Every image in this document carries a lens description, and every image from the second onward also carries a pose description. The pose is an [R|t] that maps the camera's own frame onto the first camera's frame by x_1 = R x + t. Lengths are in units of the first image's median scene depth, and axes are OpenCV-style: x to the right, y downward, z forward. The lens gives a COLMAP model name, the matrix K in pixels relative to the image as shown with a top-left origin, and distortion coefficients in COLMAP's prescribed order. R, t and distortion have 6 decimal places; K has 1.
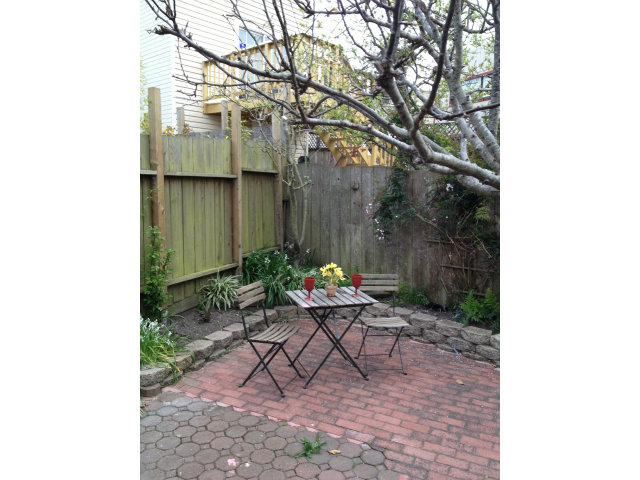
lens RADIAL K [[445.7, 0, 293.3], [0, 445.7, 240.4], [0, 0, 1]] dist [0.056816, 0.000557]
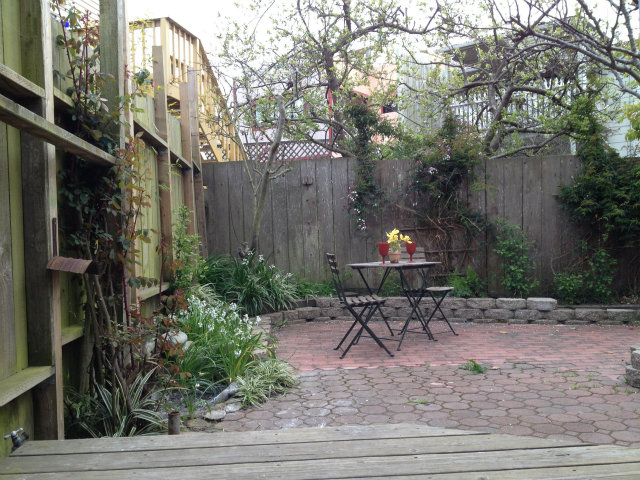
lens RADIAL K [[584.3, 0, 320.0], [0, 584.3, 240.0], [0, 0, 1]] dist [0.103000, -0.002726]
pose [[0.884219, -0.048712, 0.464525, -0.460190], [0.099012, 0.991492, -0.084497, 0.115002], [-0.456457, 0.120707, 0.881520, -0.058273]]
